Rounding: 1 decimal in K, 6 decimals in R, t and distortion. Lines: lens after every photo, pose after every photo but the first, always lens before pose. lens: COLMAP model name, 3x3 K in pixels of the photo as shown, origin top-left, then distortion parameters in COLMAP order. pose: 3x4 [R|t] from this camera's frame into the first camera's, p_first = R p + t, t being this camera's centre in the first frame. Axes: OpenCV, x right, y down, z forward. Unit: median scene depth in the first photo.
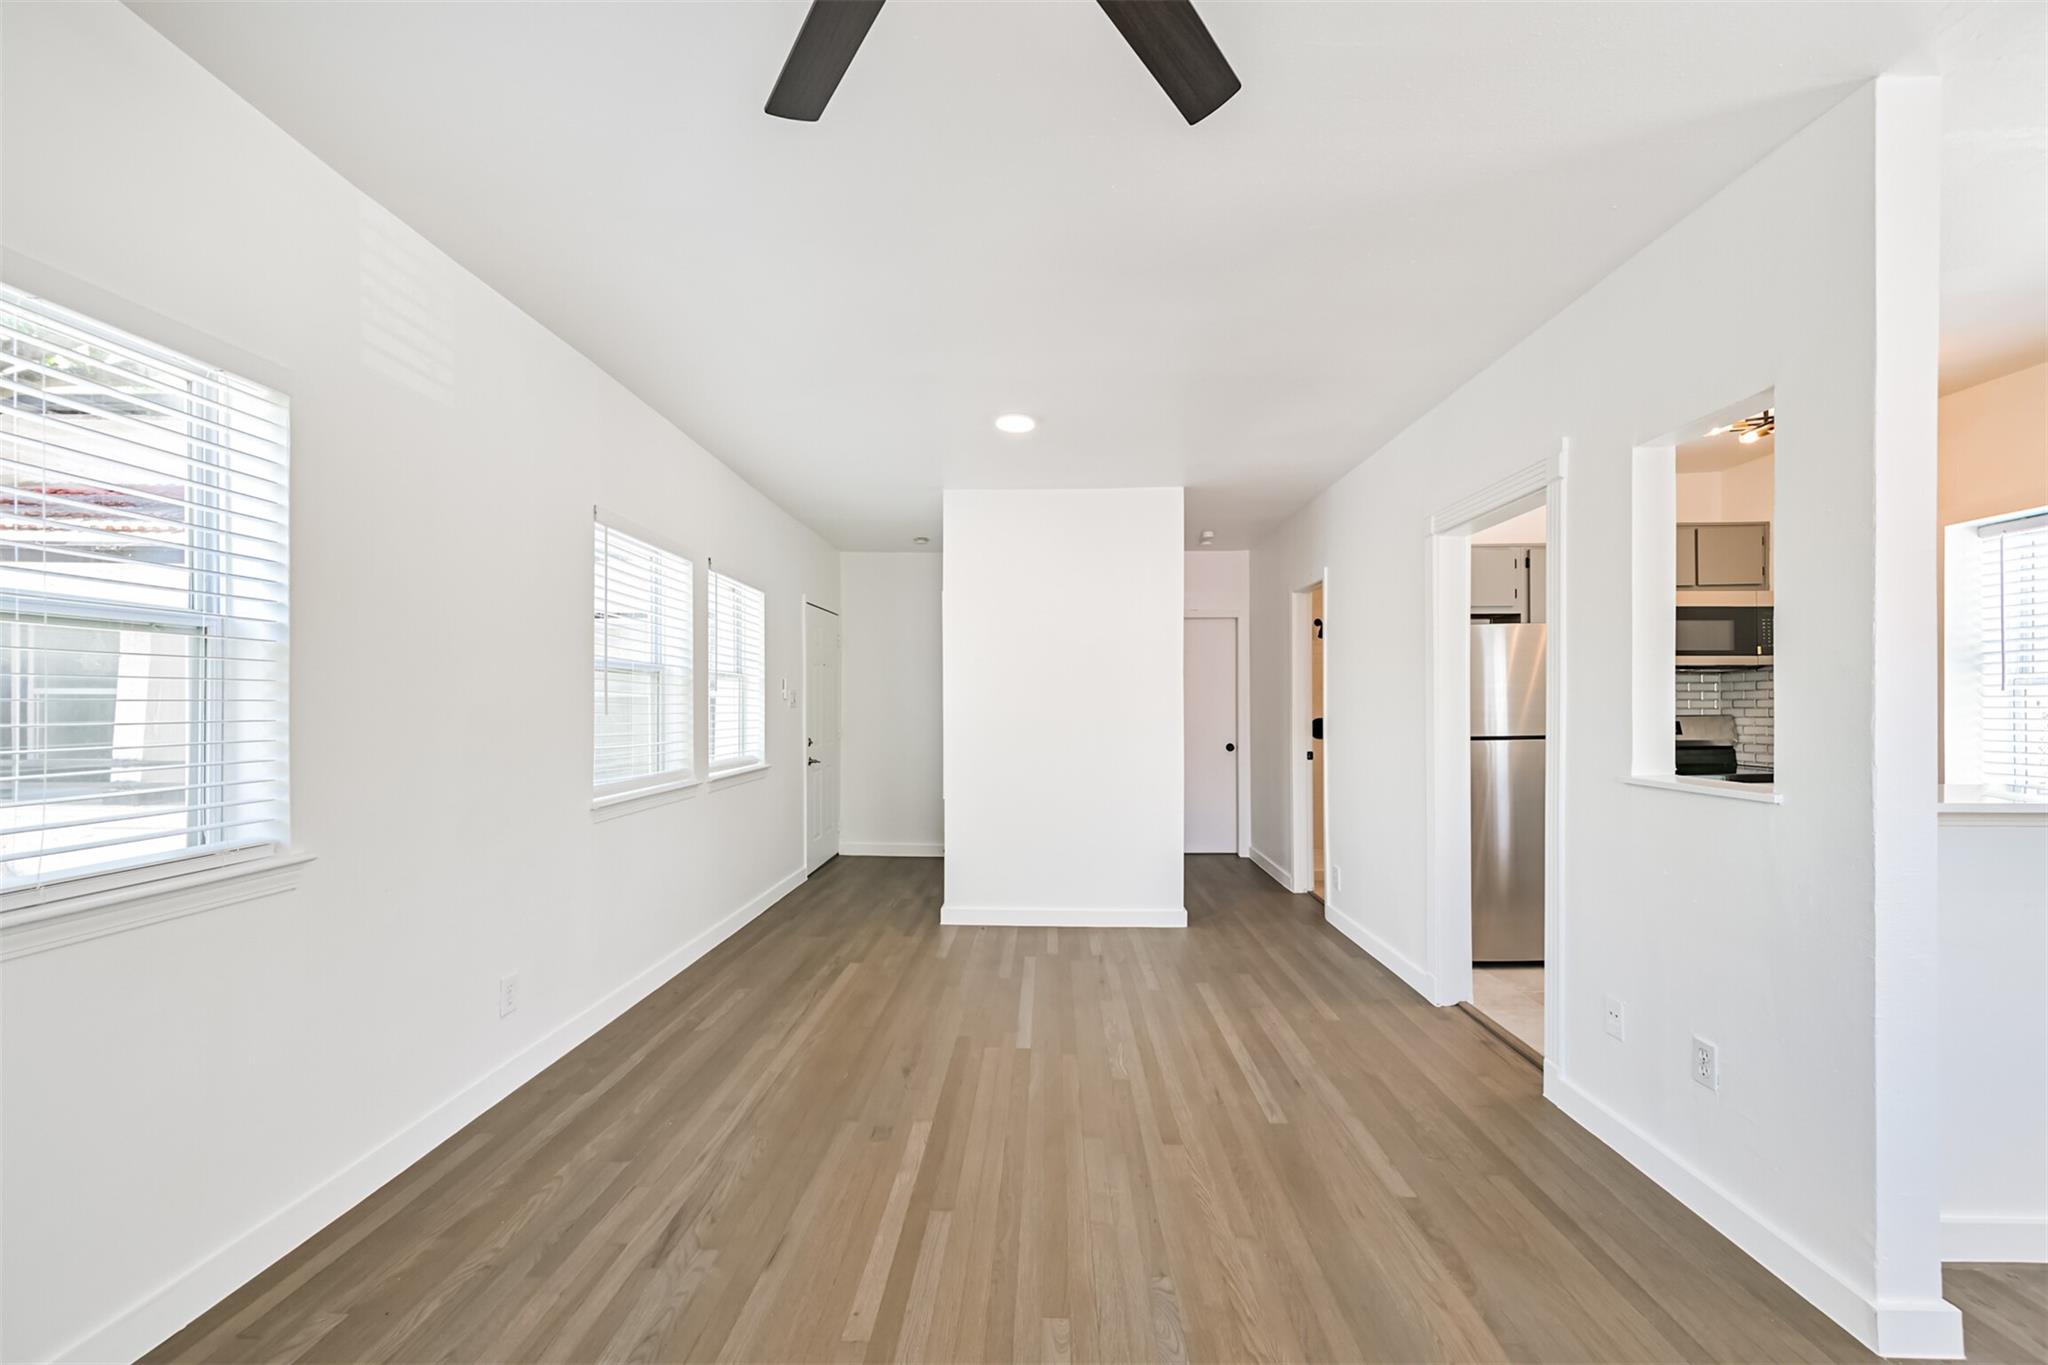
lens RADIAL K [[797.1, 0, 1021.6], [0, 797.1, 697.5], [0, 0, 1]] dist [0.004157, 0.000177]
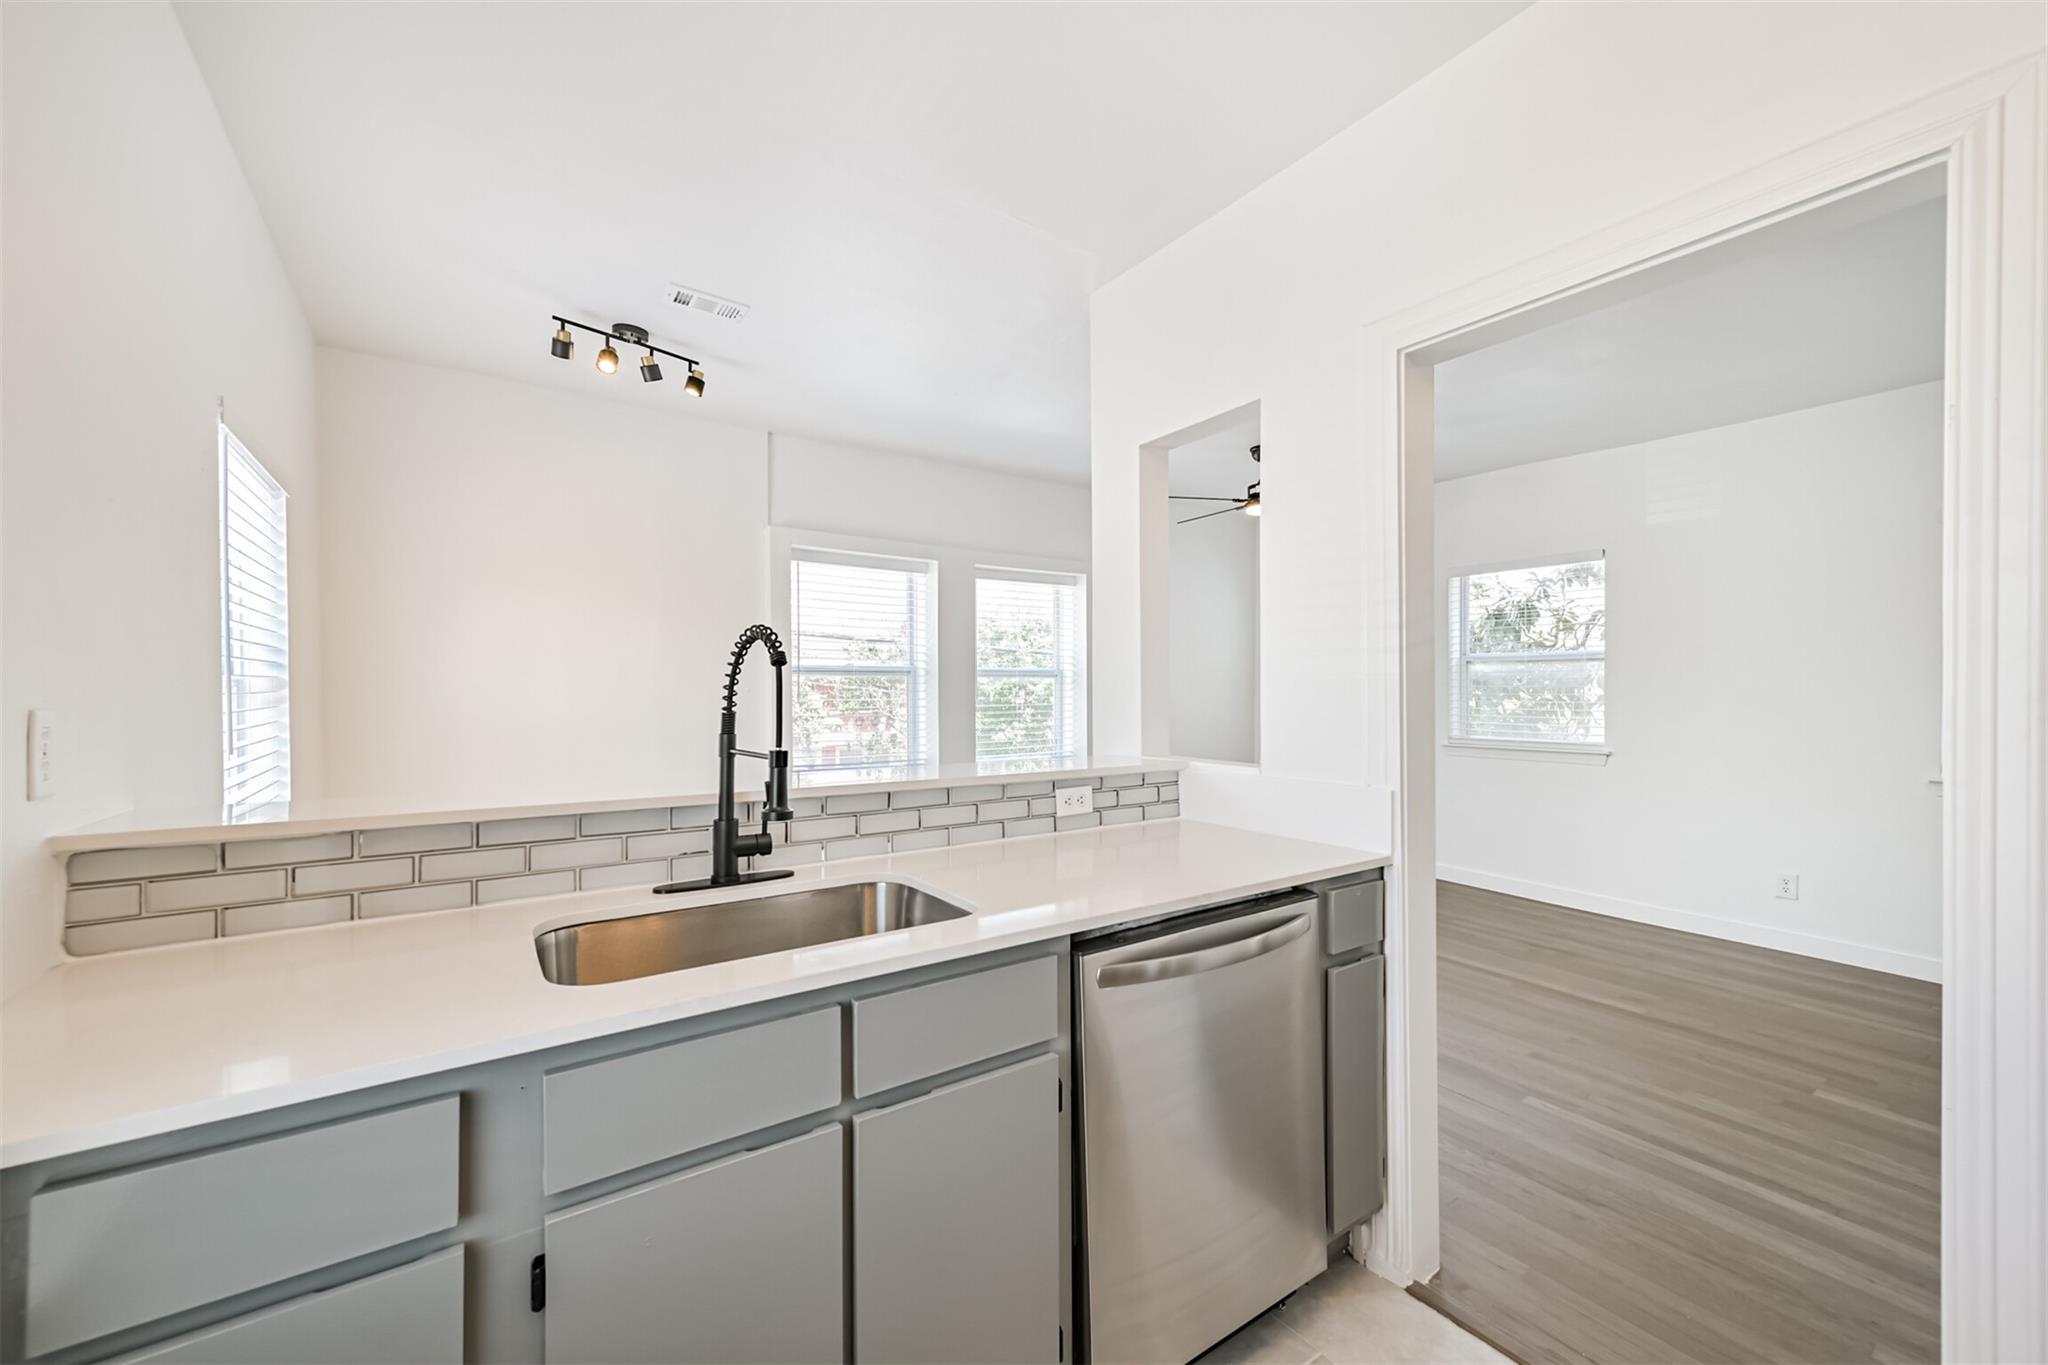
lens RADIAL K [[797.1, 0, 1025.2], [0, 797.1, 686.5], [0, 0, 1]] dist [0.004157, 0.000177]
pose [[-0.806791, -0.002089, -0.590833, 1.078831], [0.004082, 0.999950, -0.009109, 0.005780], [0.590823, -0.009760, -0.806742, 1.075119]]
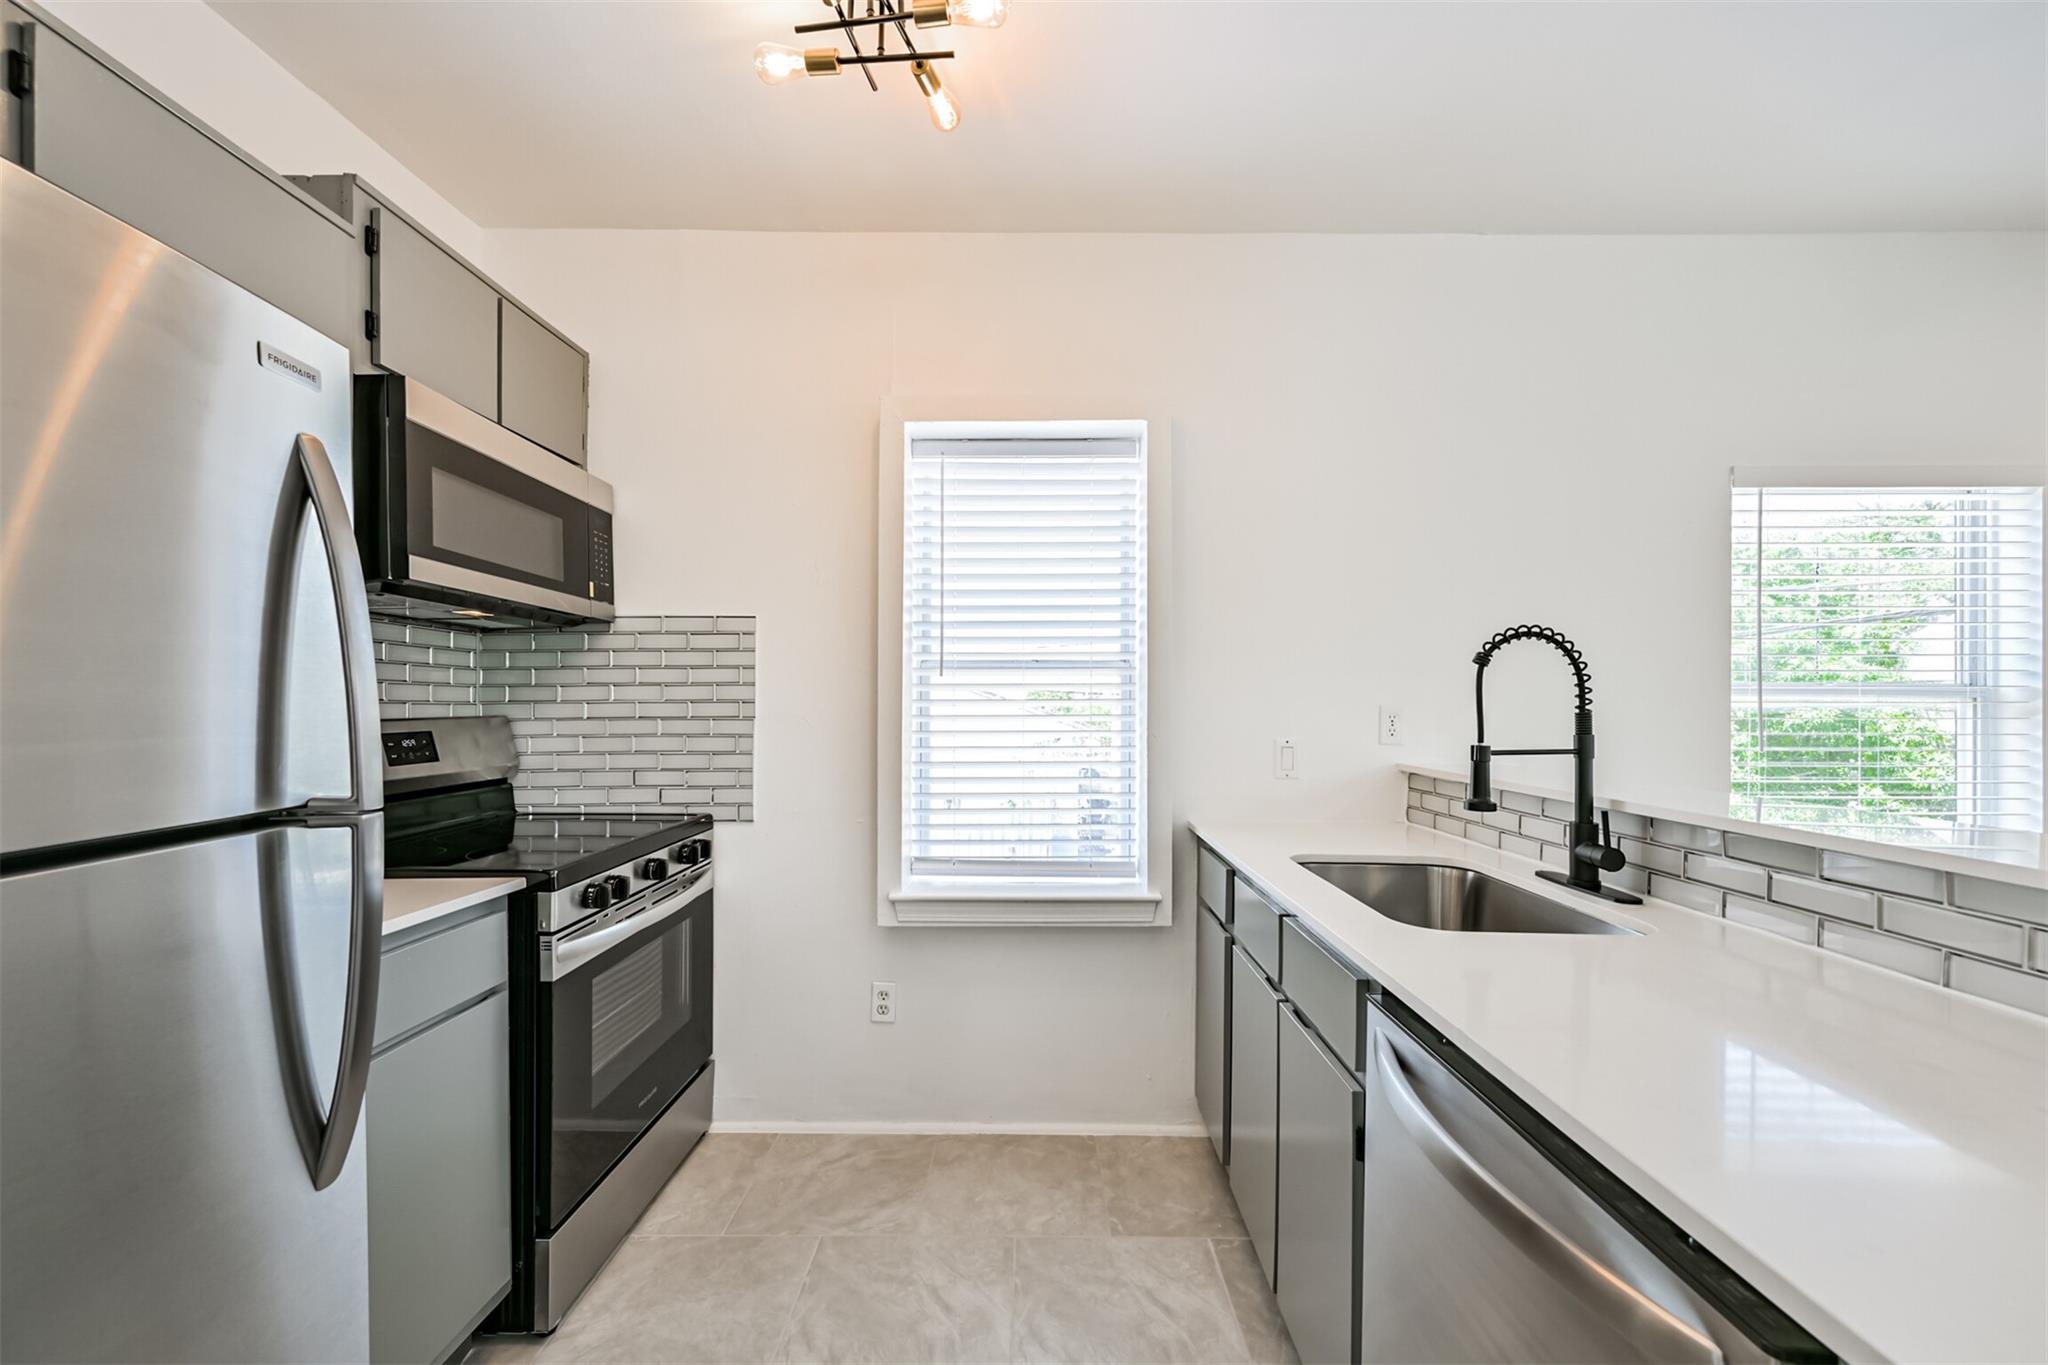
lens RADIAL K [[797.1, 0, 1032.8], [0, 797.1, 710.9], [0, 0, 1]] dist [0.004157, 0.000177]
pose [[-0.023372, -0.002279, 0.999724, 0.512524], [-0.012813, 0.999916, 0.001980, 0.018481], [-0.999645, -0.012763, -0.023399, 0.924769]]
